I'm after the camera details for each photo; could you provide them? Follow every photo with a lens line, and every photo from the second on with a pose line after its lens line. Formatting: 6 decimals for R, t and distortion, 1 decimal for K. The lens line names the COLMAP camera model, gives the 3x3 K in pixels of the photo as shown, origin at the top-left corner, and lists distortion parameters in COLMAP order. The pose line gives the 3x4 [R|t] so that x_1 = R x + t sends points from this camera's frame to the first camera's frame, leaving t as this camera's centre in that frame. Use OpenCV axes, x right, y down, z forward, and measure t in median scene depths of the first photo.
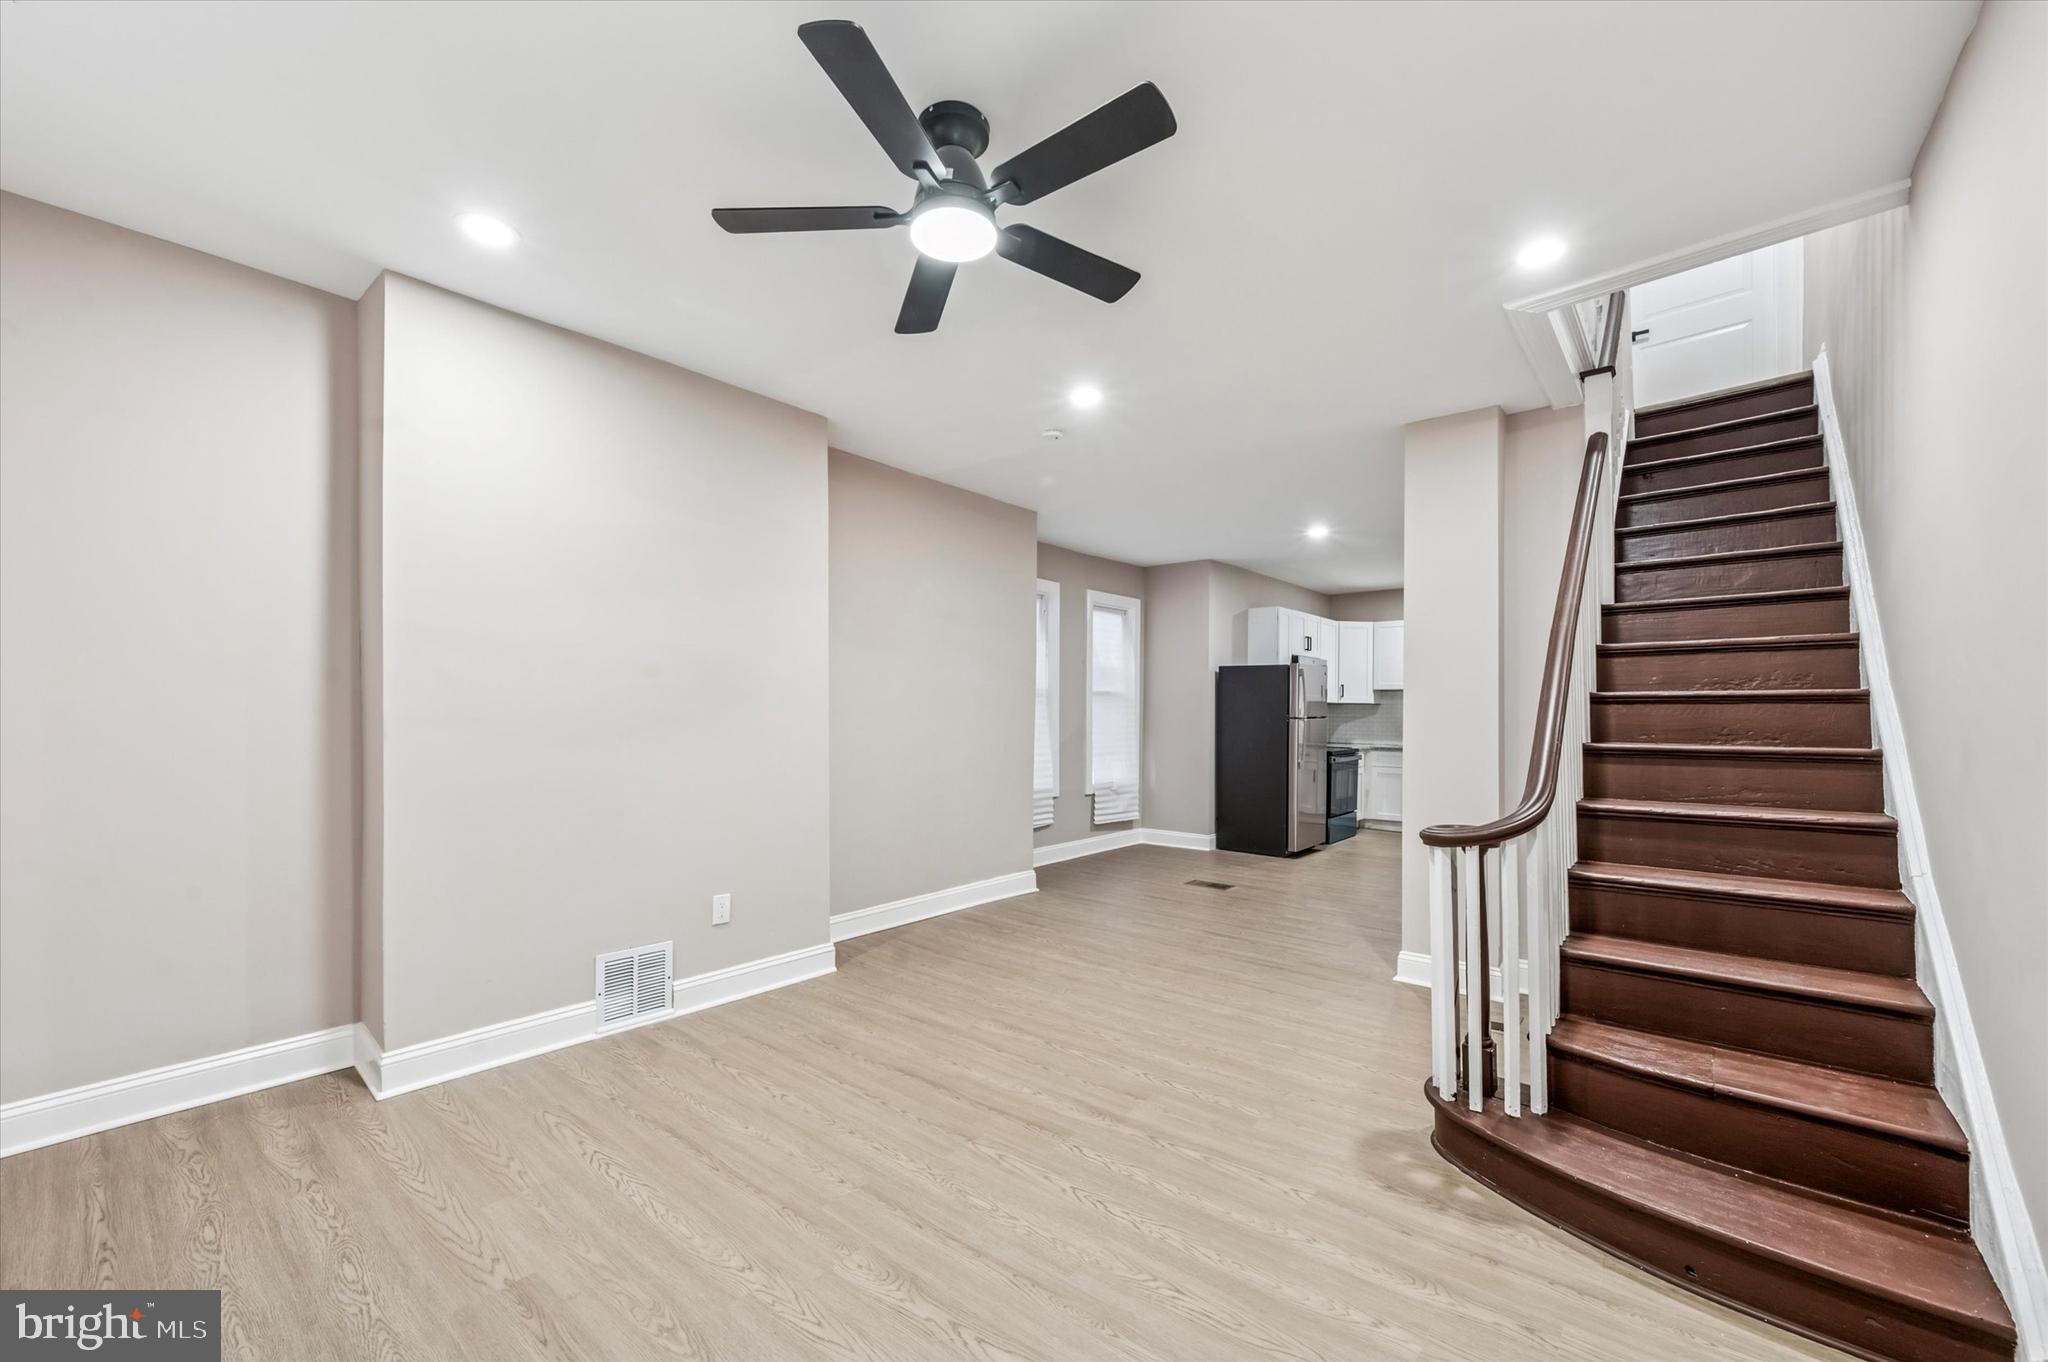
lens RADIAL K [[818.9, 0, 1016.5], [0, 818.9, 714.4], [0, 0, 1]] dist [-0.001582, 0.000864]
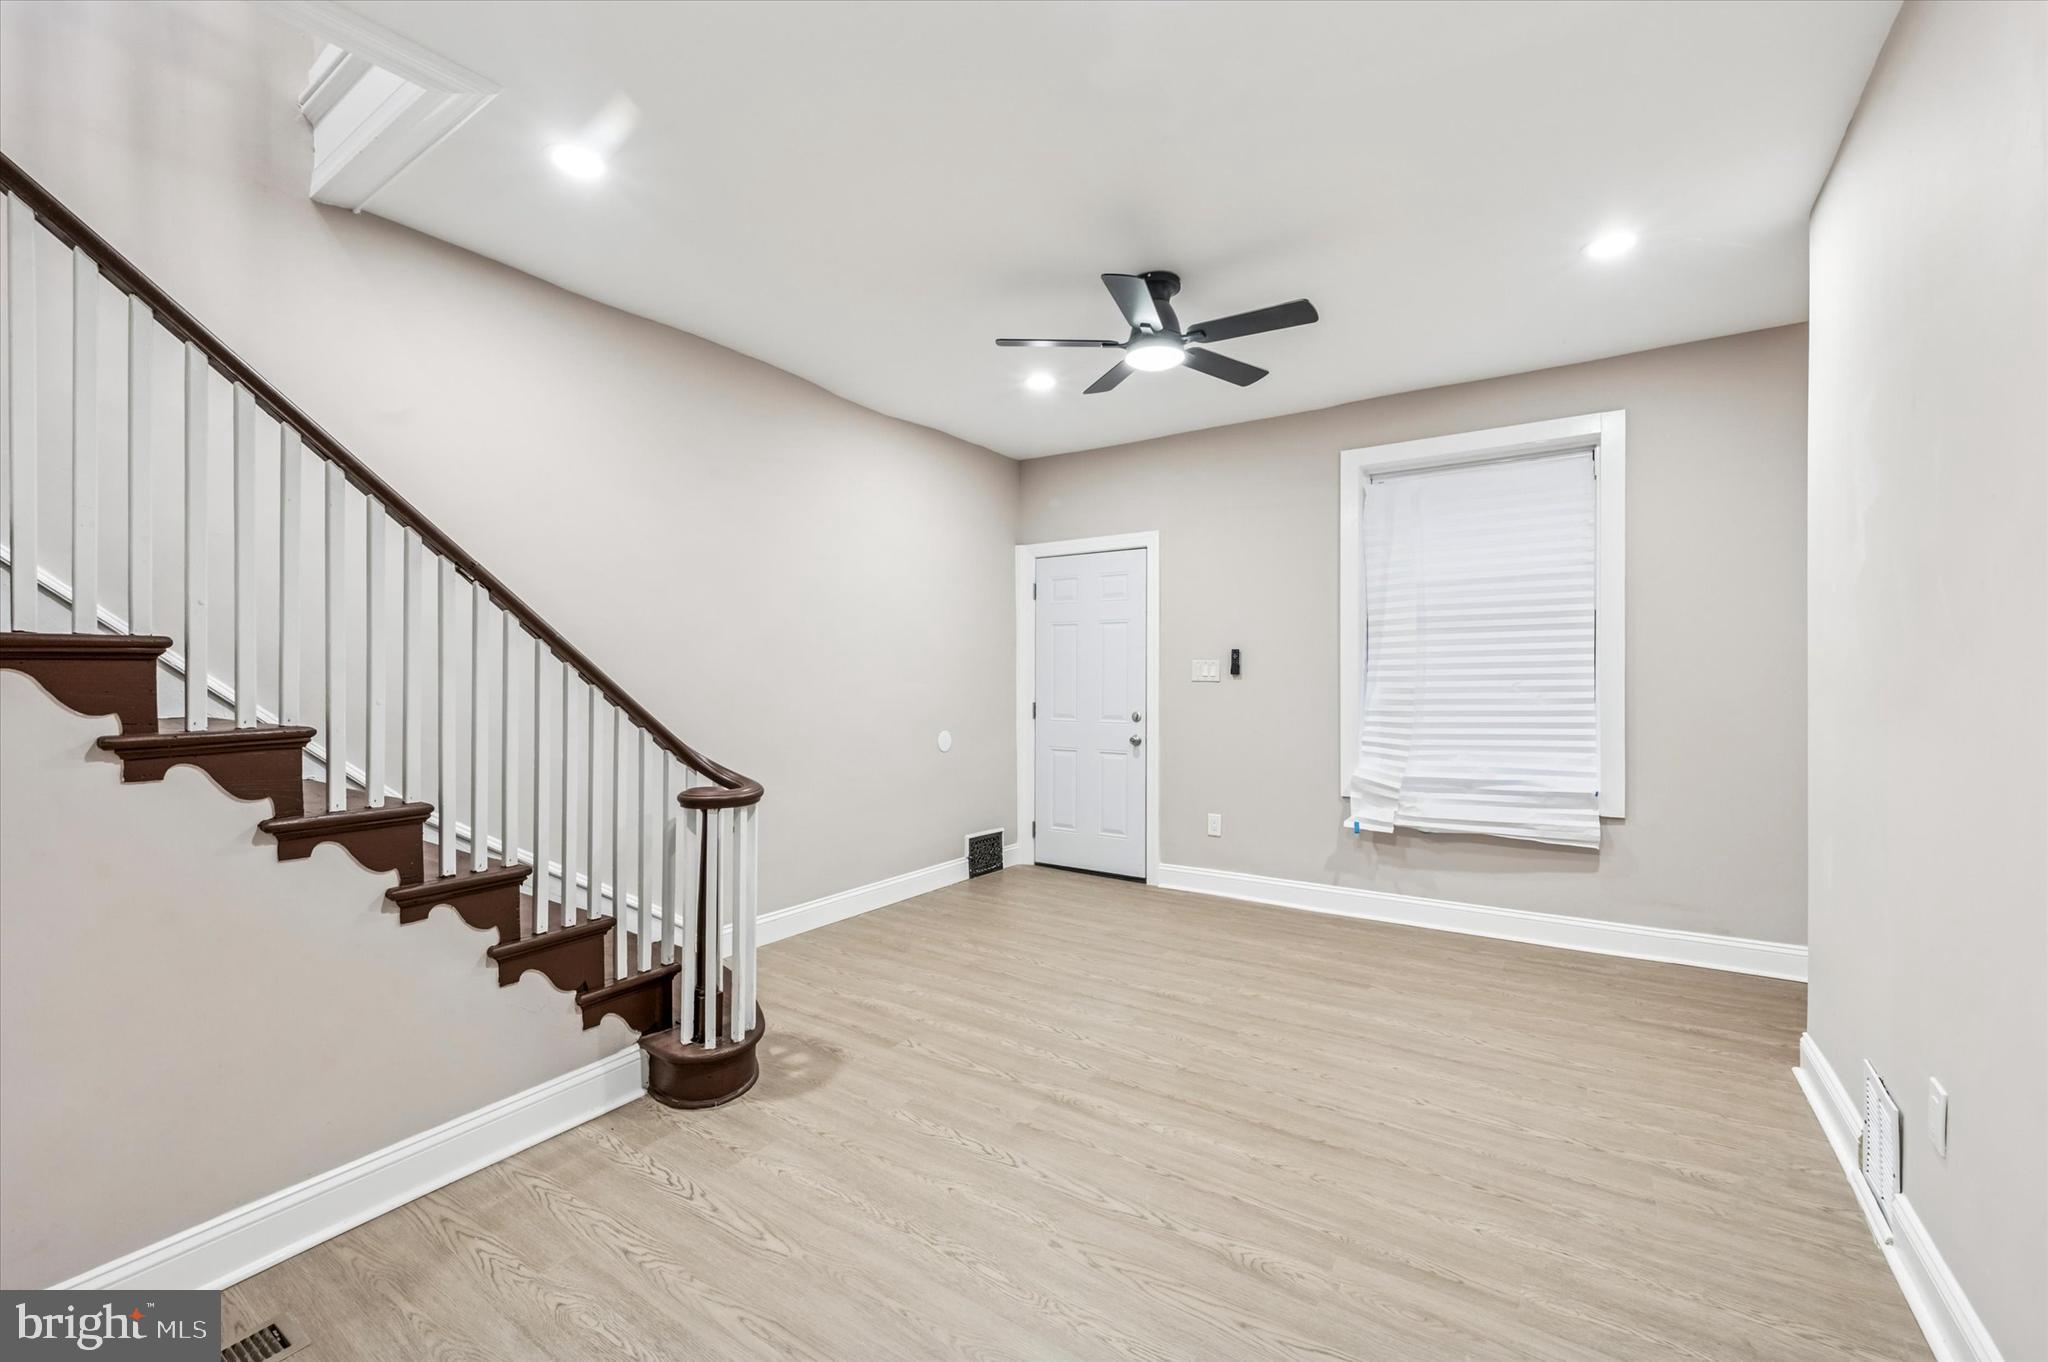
lens RADIAL K [[839.0, 0, 1018.7], [0, 839.0, 682.4], [0, 0, 1]] dist [0.006032, 0.000083]
pose [[-0.994263, 0.000871, -0.106961, 0.261505], [0.000425, 0.999991, 0.004188, 0.000354], [0.106963, 0.004118, -0.994254, 1.955248]]
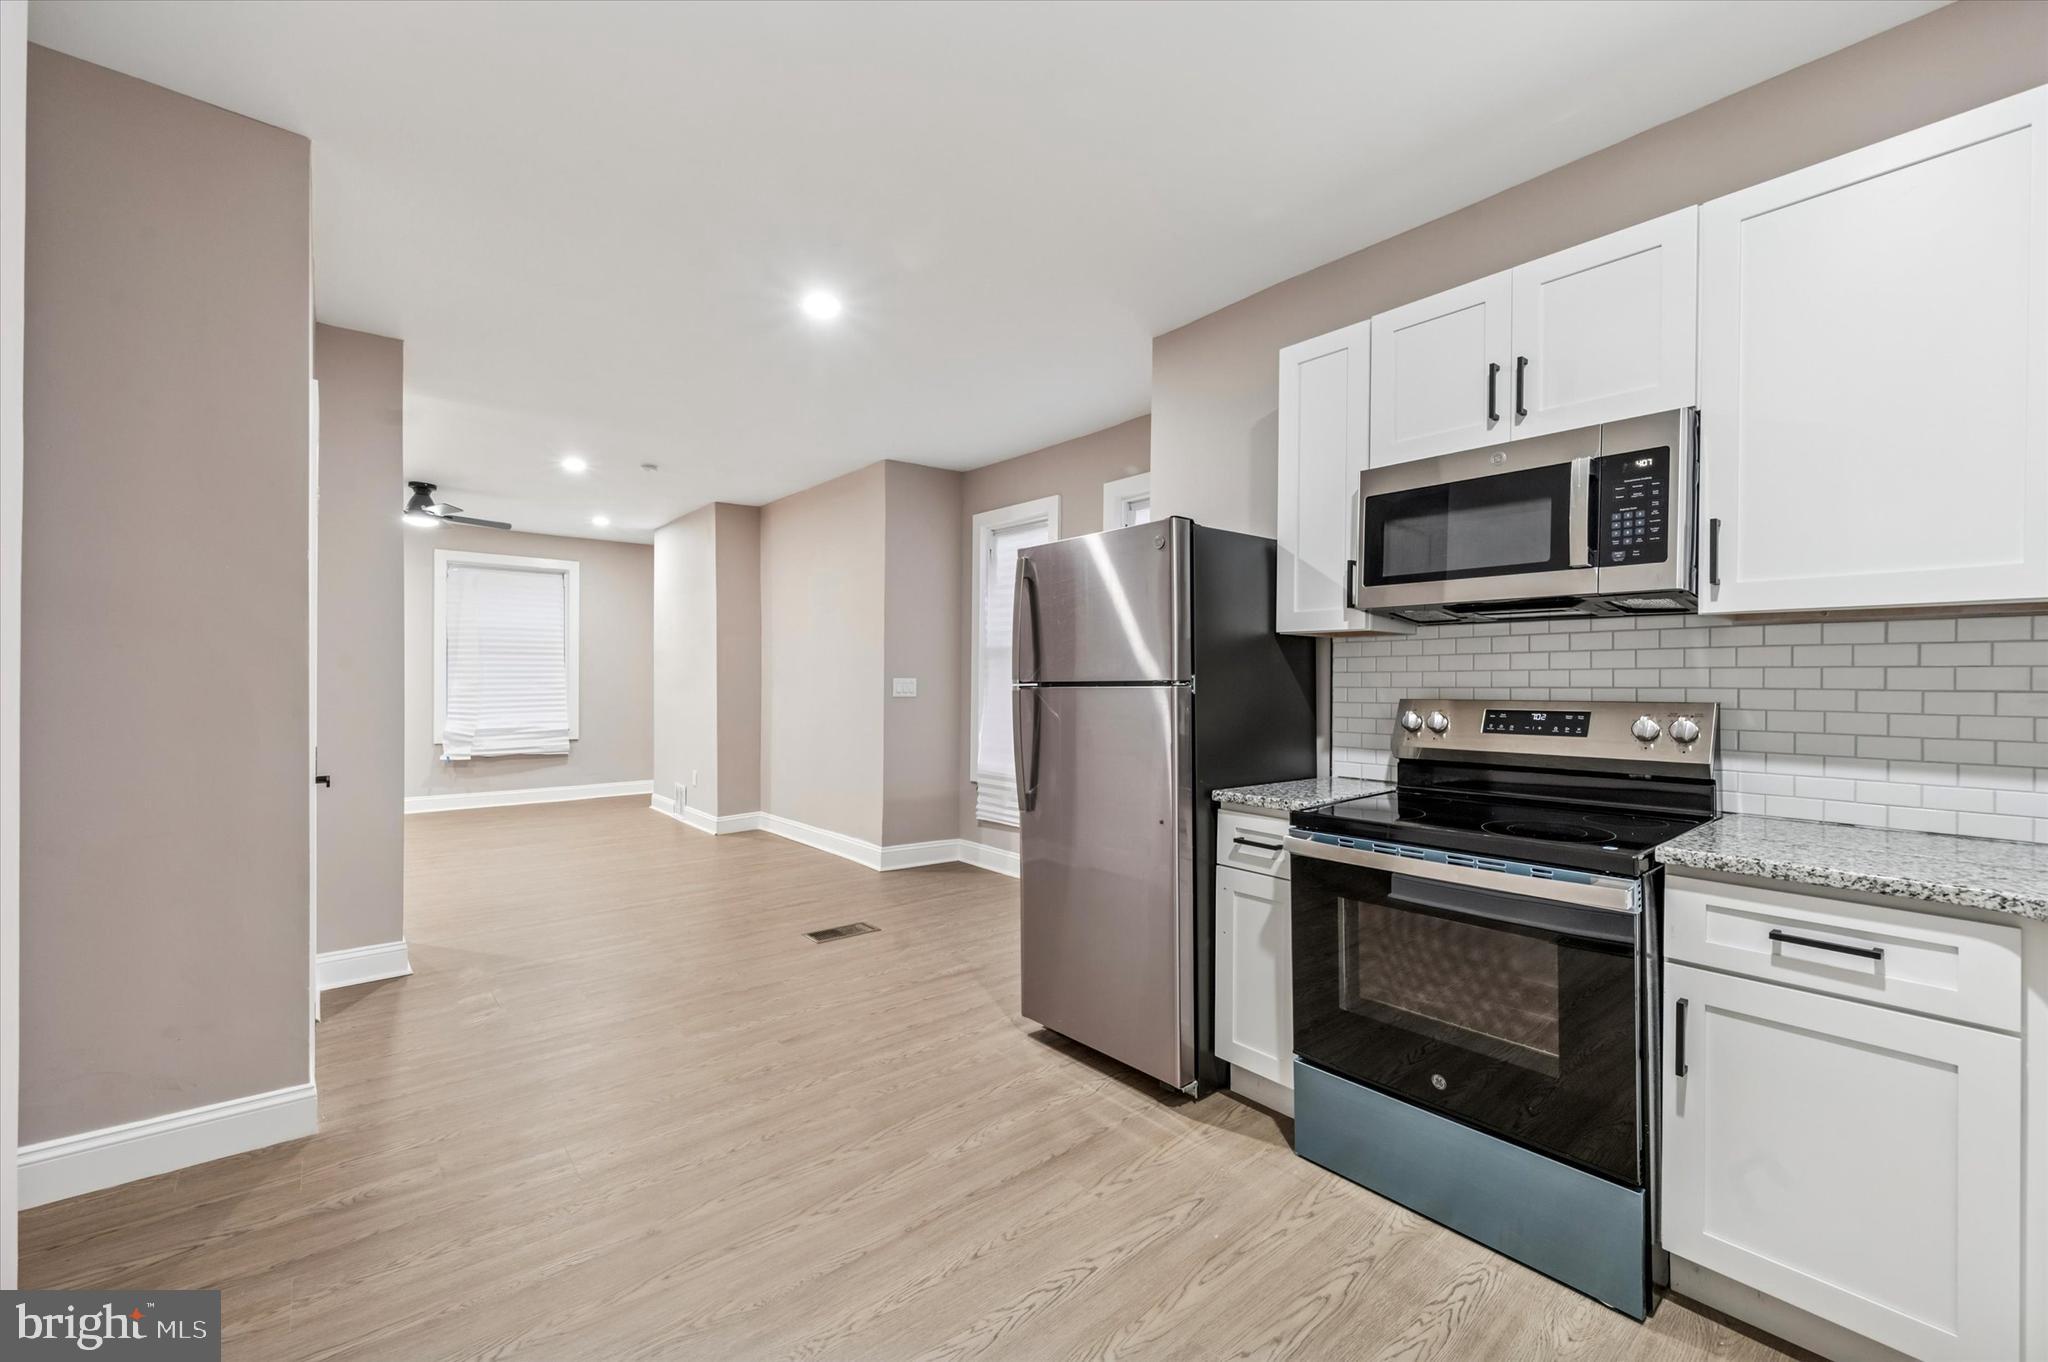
lens RADIAL K [[839.0, 0, 1034.7], [0, 839.0, 690.2], [0, 0, 1]] dist [0.006032, 0.000083]
pose [[-0.165945, 0.005224, -0.986121, 2.075534], [-0.006095, 0.999961, 0.006322, 0.014697], [0.986116, 0.007060, -0.165907, 2.970000]]
